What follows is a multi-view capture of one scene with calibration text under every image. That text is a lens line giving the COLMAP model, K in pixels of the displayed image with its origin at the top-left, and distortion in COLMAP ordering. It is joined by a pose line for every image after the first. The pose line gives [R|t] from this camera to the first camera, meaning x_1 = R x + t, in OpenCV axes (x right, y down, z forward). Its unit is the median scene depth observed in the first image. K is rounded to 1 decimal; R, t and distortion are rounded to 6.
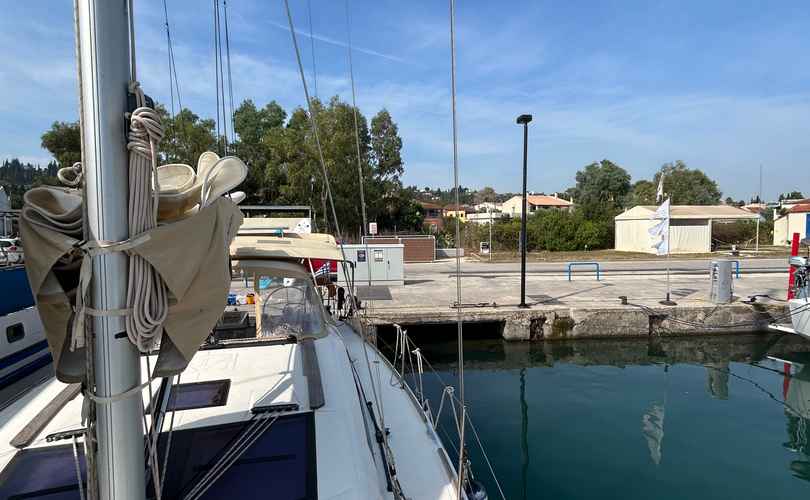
lens RADIAL K [[442.6, 0, 405.6], [0, 442.6, 248.1], [0, 0, 1]] dist [-0.003823, -0.001007]
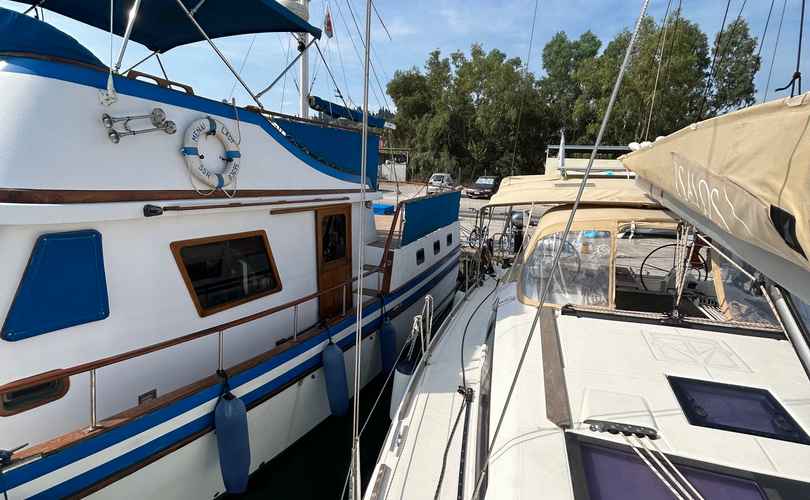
lens RADIAL K [[433.3, 0, 405.0], [0, 433.3, 250.0], [0, 0, 1]] dist [0.000759, -0.000825]
pose [[0.821147, 0.144339, -0.552162, -0.294981], [-0.066268, 0.985060, 0.158952, 0.003478], [0.566856, -0.093932, 0.818444, 0.076642]]
